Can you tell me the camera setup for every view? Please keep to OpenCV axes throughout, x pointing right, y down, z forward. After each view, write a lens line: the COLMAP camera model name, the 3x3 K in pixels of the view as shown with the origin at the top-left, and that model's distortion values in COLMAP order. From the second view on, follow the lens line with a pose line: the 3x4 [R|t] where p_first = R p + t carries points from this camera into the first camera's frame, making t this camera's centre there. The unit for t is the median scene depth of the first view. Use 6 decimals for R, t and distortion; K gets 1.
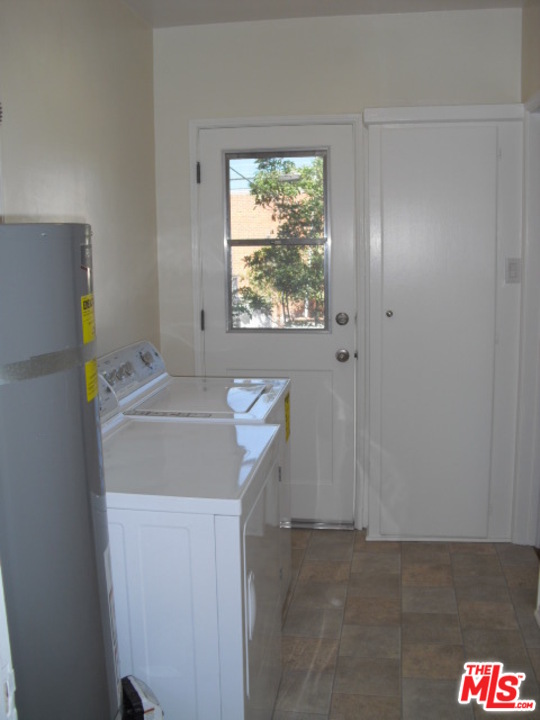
lens RADIAL K [[732.1, 0, 270.0], [0, 732.1, 360.0], [0, 0, 1]] dist [-0.208259, 0.210551]
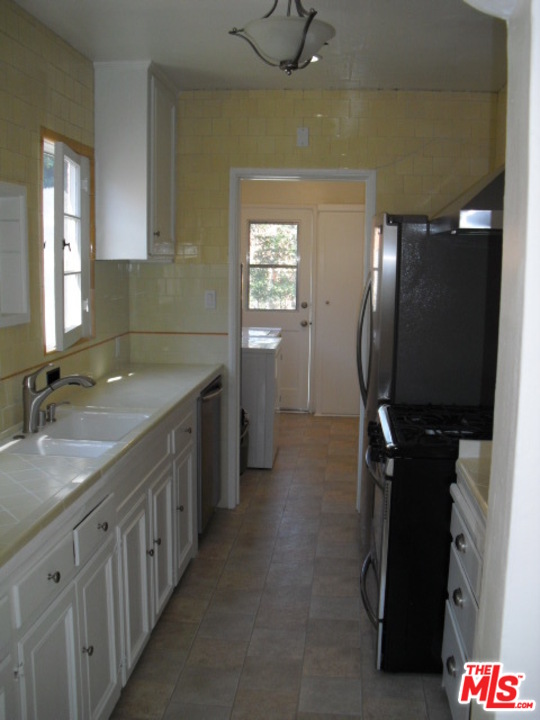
lens RADIAL K [[732.1, 0, 270.0], [0, 732.1, 360.0], [0, 0, 1]] dist [-0.208259, 0.210551]
pose [[0.997564, 0.022536, 0.066019, -0.046761], [-0.021023, 0.999503, -0.023511, 0.053617], [-0.066516, 0.022066, 0.997541, -0.374660]]
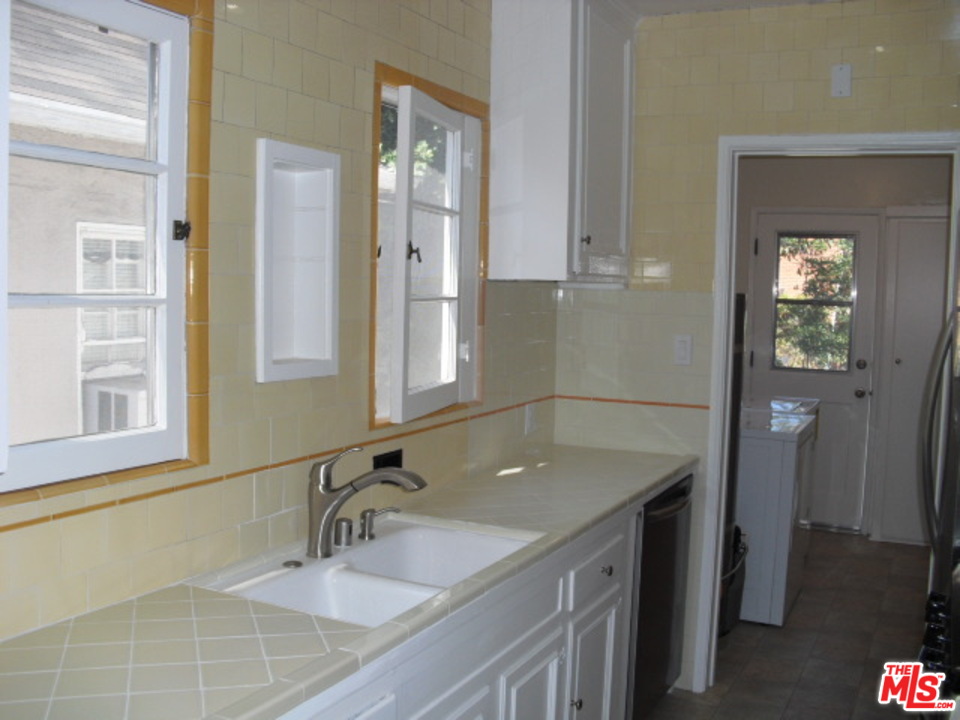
lens RADIAL K [[976.1, 0, 480.0], [0, 976.1, 360.0], [0, 0, 1]] dist [-0.208259, 0.210551]
pose [[0.953124, 0.066833, -0.295108, -0.018384], [-0.091686, 0.993240, -0.071185, 0.043115], [0.288355, 0.094905, 0.952809, -0.293277]]
